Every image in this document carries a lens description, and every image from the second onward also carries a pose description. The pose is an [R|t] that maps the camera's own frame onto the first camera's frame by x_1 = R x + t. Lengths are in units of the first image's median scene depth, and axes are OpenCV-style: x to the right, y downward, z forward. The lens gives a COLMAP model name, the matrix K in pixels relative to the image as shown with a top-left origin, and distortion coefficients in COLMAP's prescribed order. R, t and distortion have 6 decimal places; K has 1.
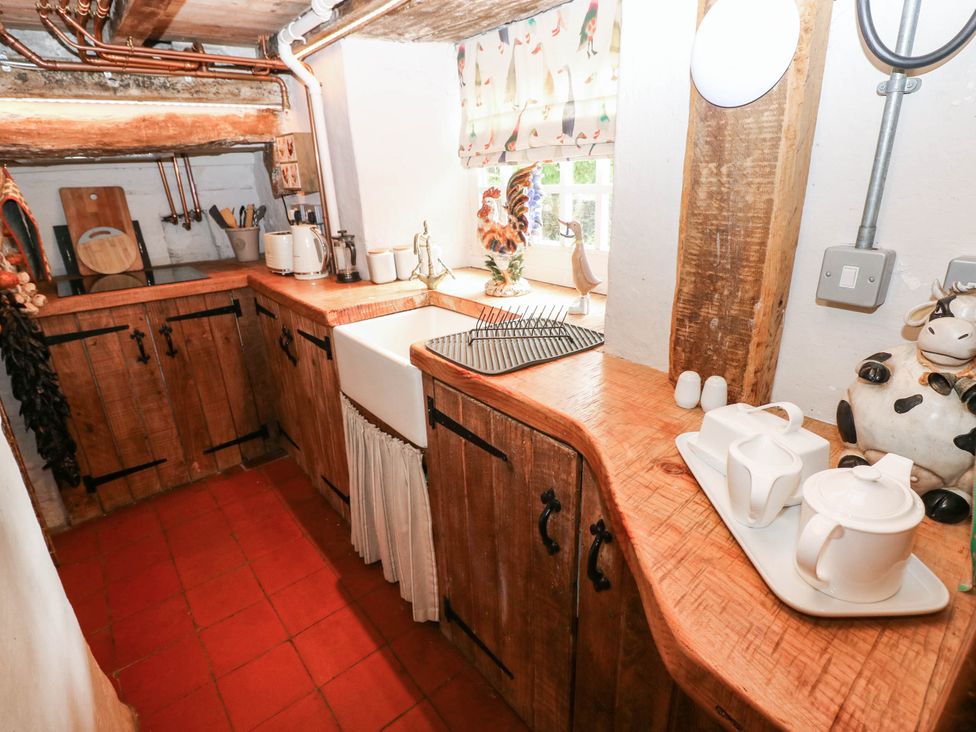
lens RADIAL K [[519.7, 0, 490.3], [0, 519.7, 362.8], [0, 0, 1]] dist [0.003903, -0.014531]
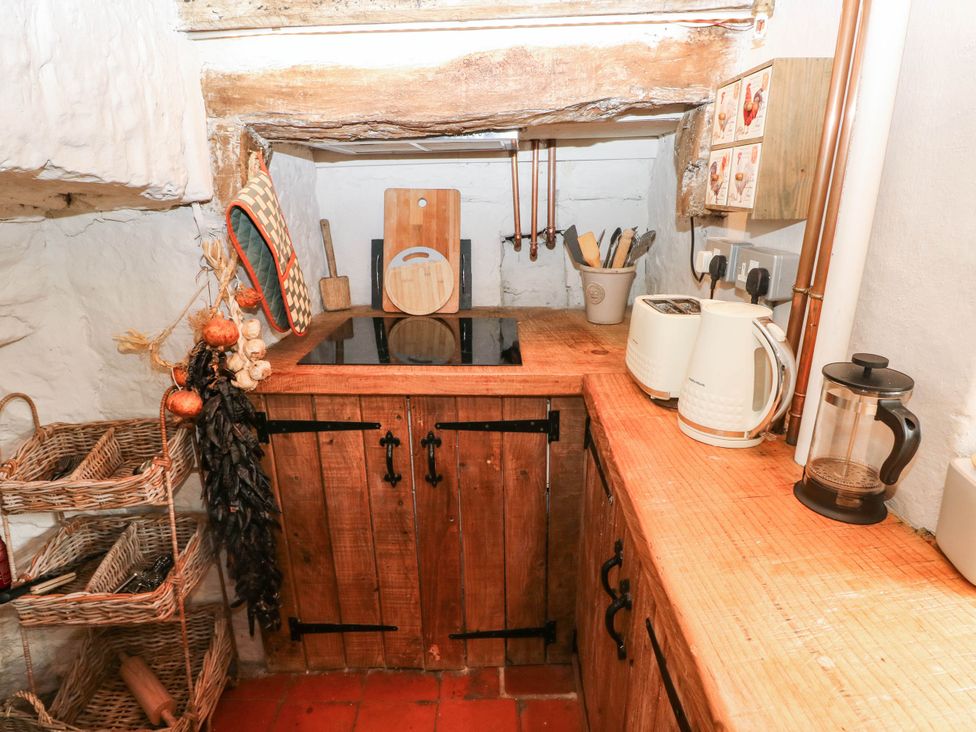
lens RADIAL K [[519.7, 0, 490.3], [0, 519.7, 362.8], [0, 0, 1]] dist [0.003903, -0.014531]
pose [[0.766444, 0.227717, -0.600591, -0.246737], [-0.234547, 0.969699, 0.068349, -0.198750], [0.597957, 0.088481, 0.796630, 0.565468]]
